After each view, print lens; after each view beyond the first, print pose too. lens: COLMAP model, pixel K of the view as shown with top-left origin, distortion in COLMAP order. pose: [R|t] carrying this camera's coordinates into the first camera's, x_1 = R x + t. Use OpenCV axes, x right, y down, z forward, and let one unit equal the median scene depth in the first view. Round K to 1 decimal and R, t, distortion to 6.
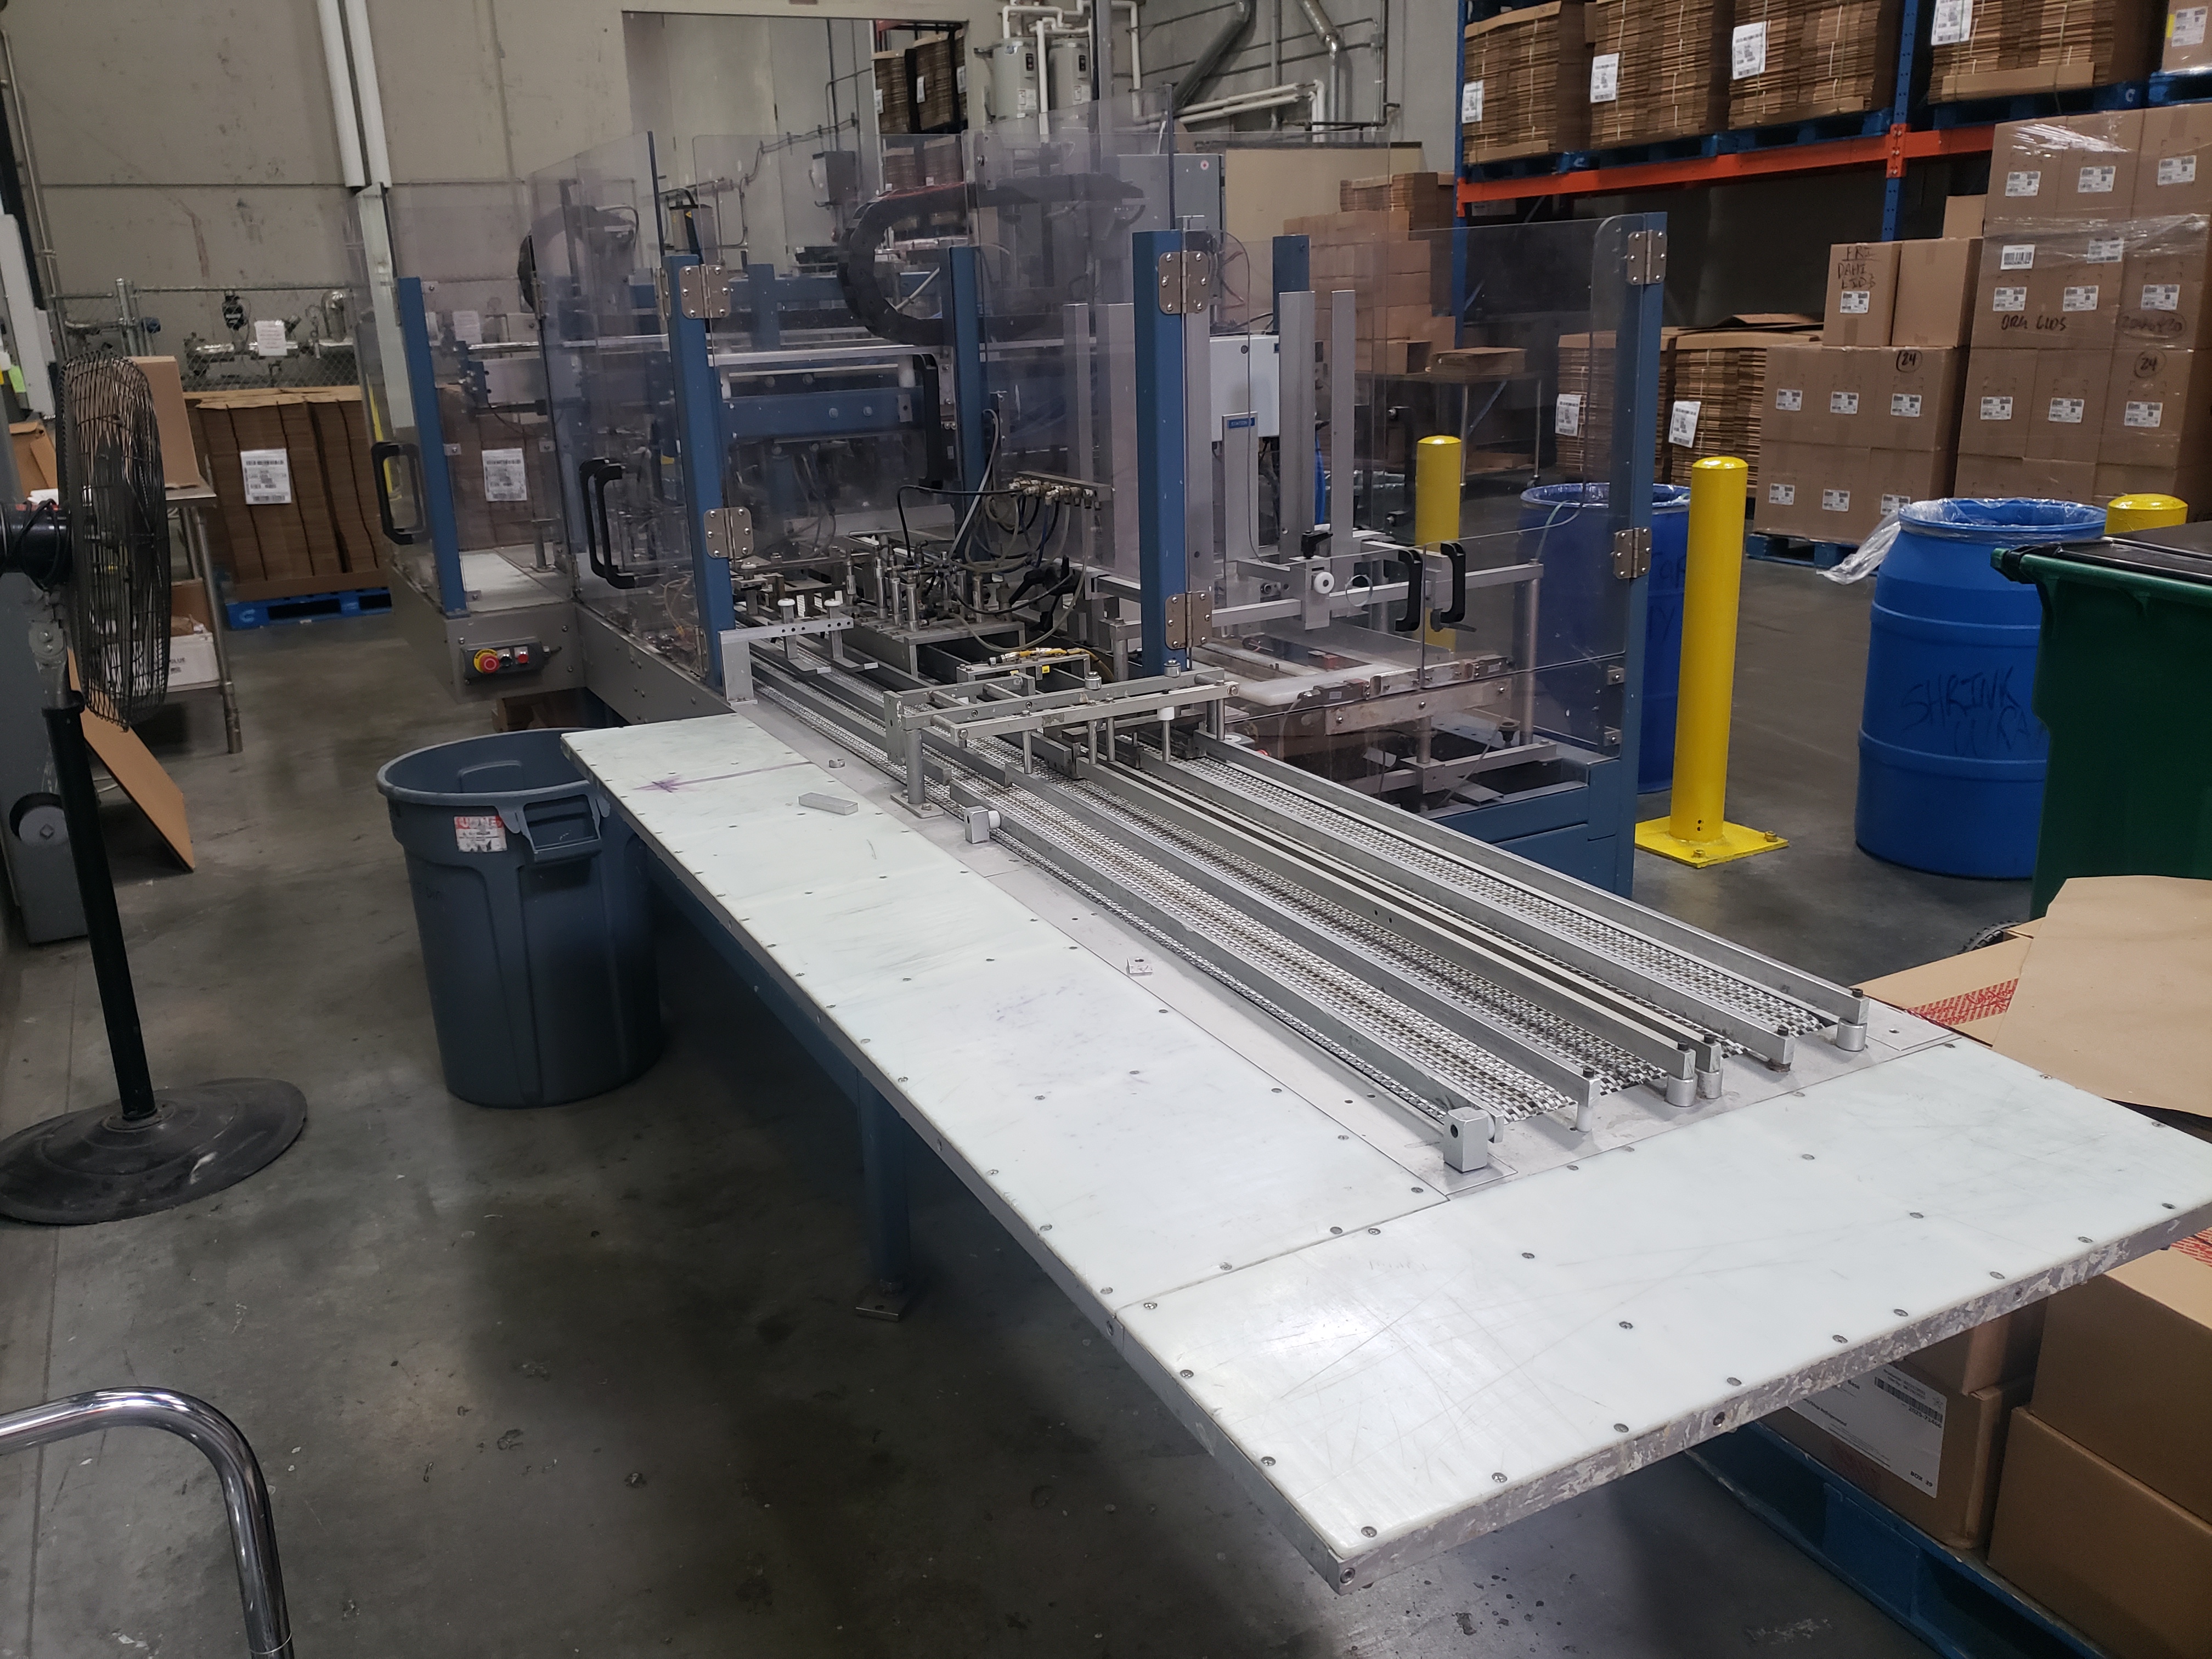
lens RADIAL K [[1710.7, 0, 1100.1], [0, 1710.7, 808.1], [0, 0, 1]] dist [0.013892, 0.003508]
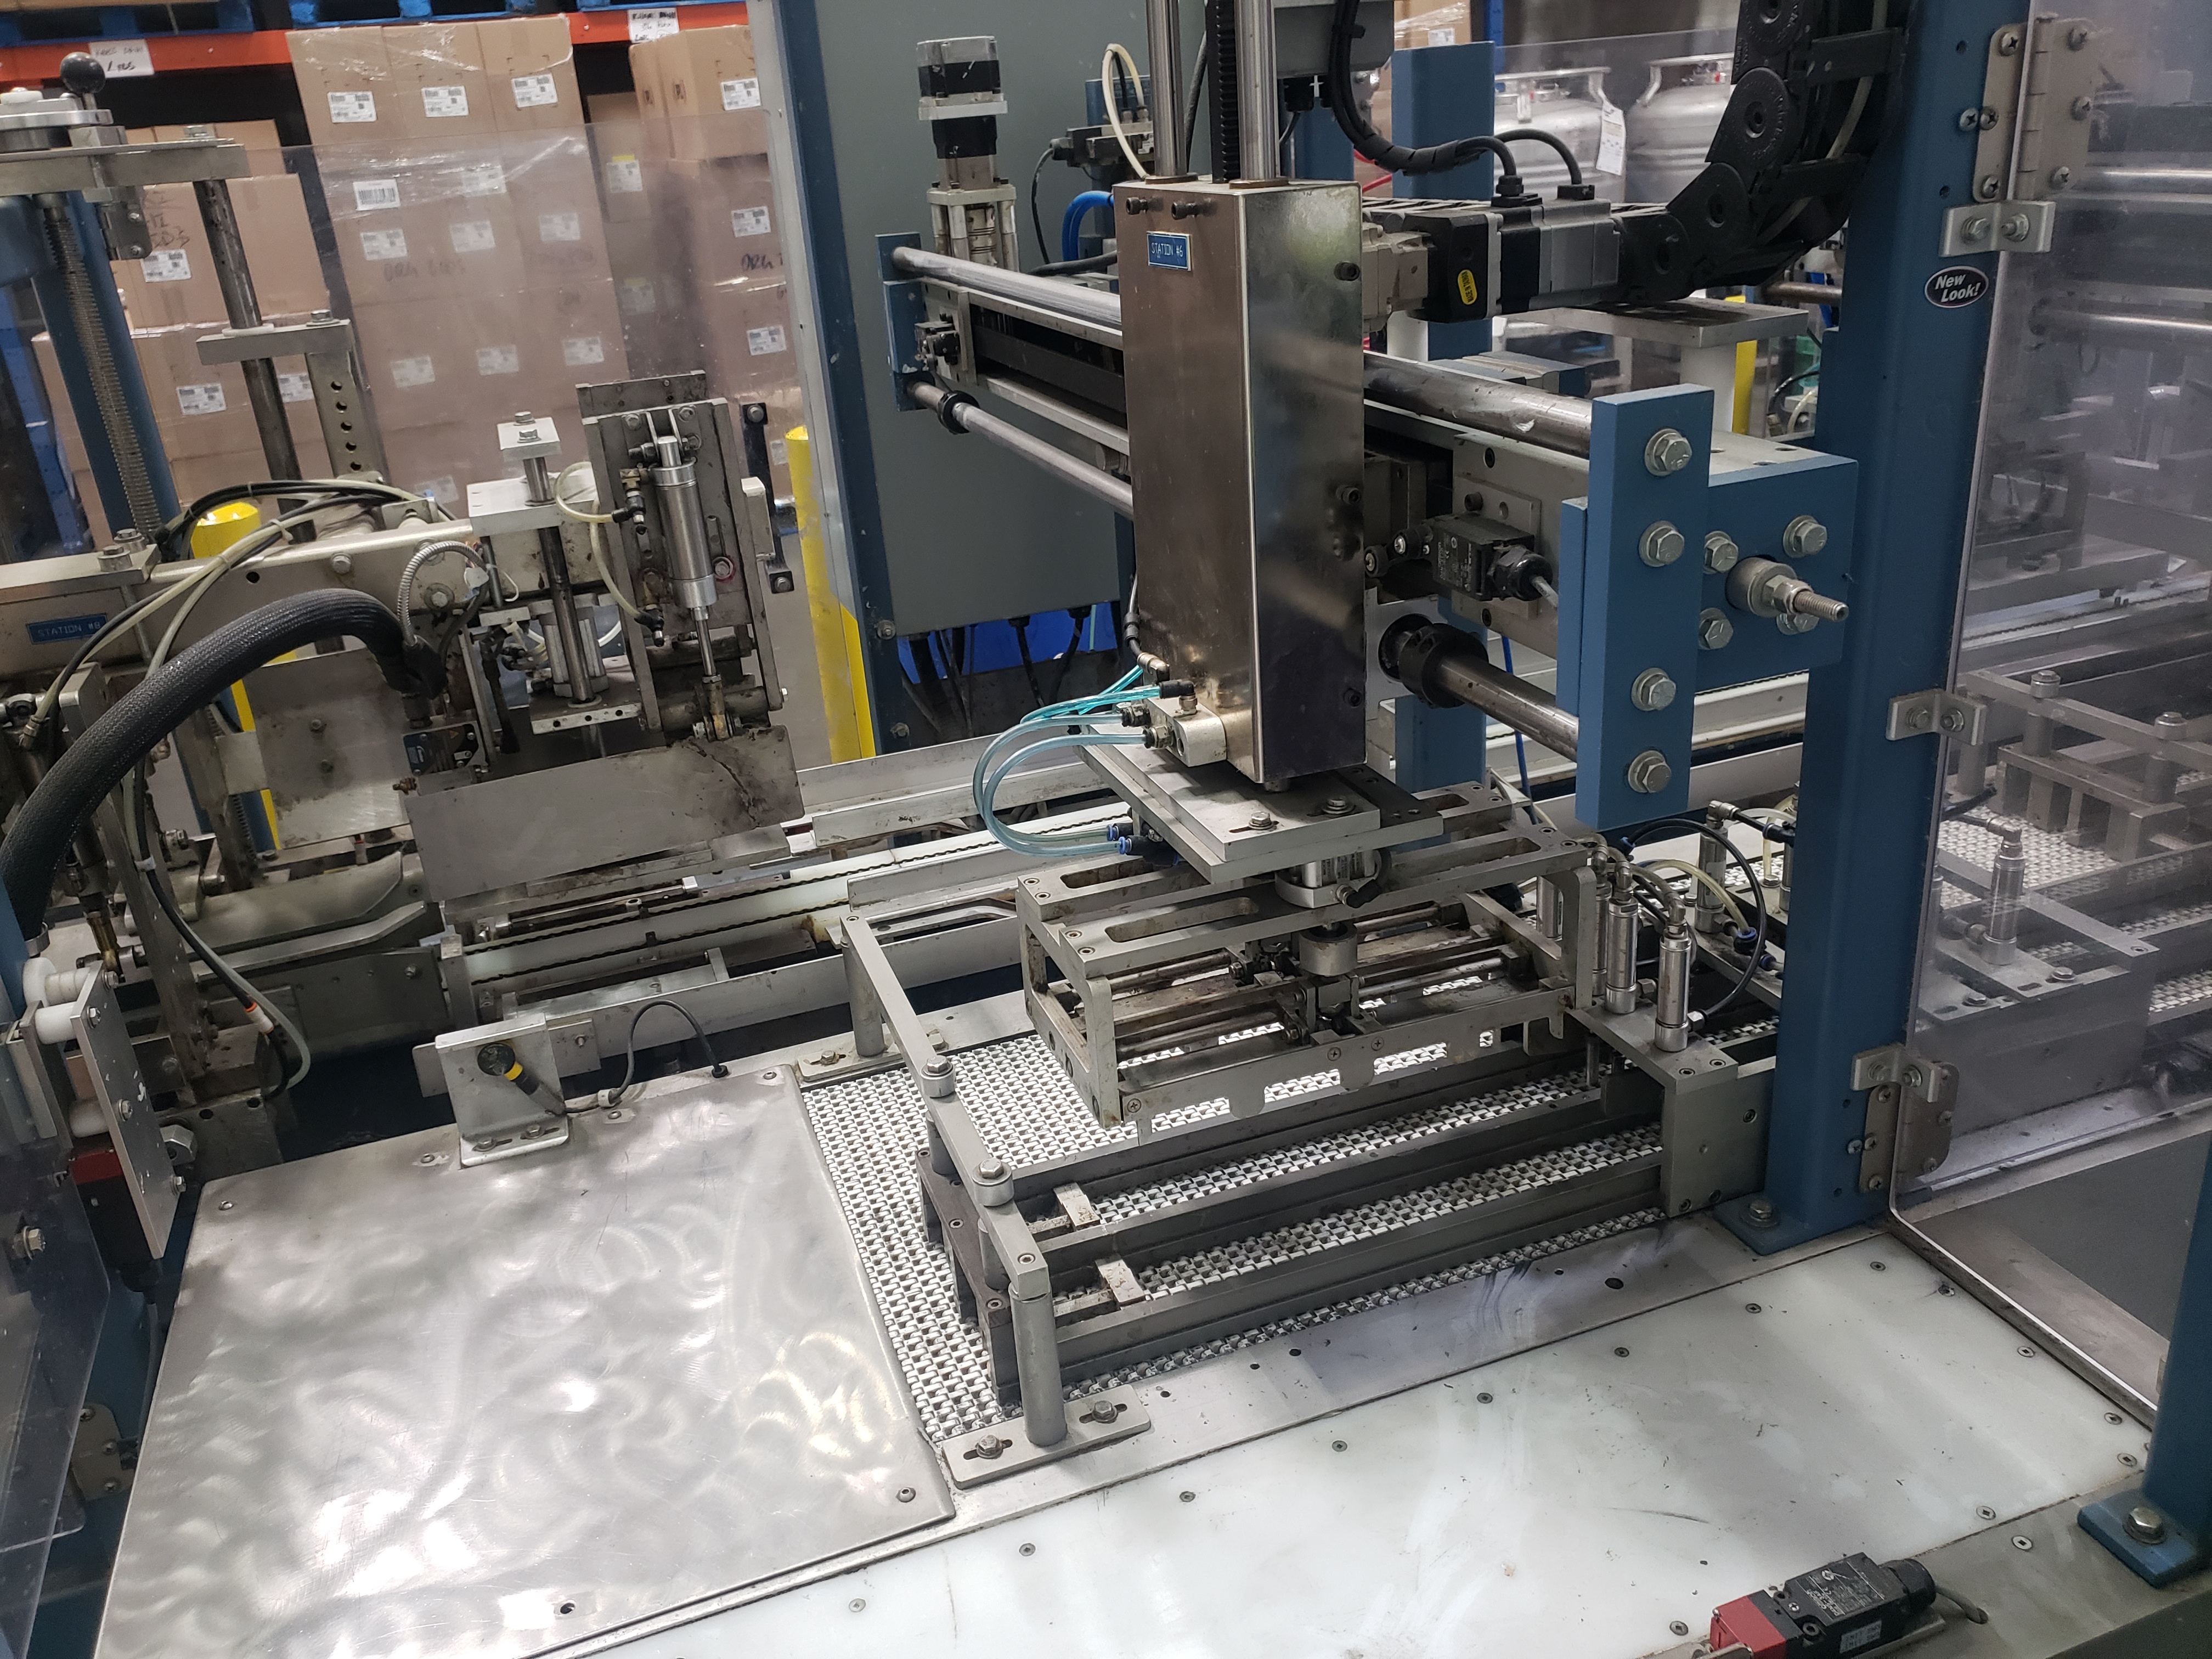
lens RADIAL K [[1710.7, 0, 1107.9], [0, 1710.7, 825.5], [0, 0, 1]] dist [0.013892, 0.003508]
pose [[0.156592, -0.378333, 0.912329, -0.311398], [0.352301, 0.884356, 0.306264, -0.189423], [-0.922693, 0.273456, 0.271770, 0.556768]]
